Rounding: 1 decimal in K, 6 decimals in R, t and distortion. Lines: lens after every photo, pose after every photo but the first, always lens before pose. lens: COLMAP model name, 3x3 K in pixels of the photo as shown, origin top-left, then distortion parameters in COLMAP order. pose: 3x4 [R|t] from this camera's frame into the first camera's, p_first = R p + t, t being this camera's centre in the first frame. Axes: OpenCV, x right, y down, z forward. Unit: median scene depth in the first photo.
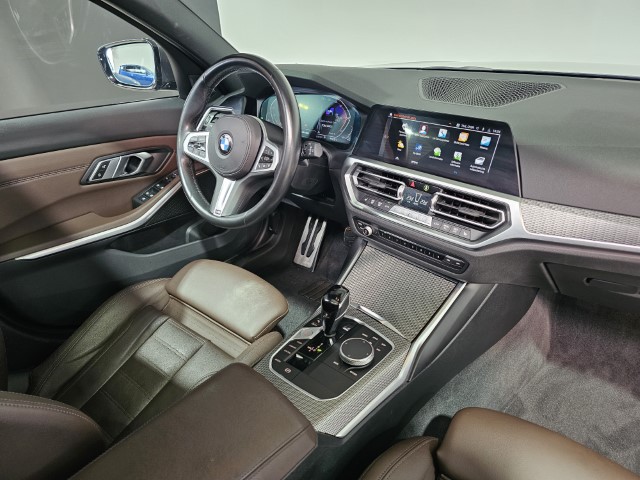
lens RADIAL K [[449.9, 0, 318.7], [0, 449.9, 221.8], [0, 0, 1]] dist [0.005444, -0.039821]
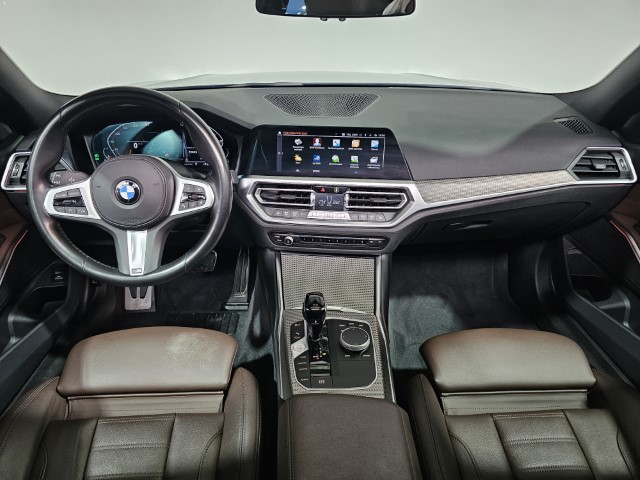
lens RADIAL K [[449.9, 0, 318.7], [0, 449.9, 221.8], [0, 0, 1]] dist [0.005444, -0.039821]
pose [[0.717048, -0.258480, 0.647326, -0.577843], [0.258087, 0.961148, 0.097905, -0.121343], [-0.647482, 0.096864, 0.755899, 0.139892]]
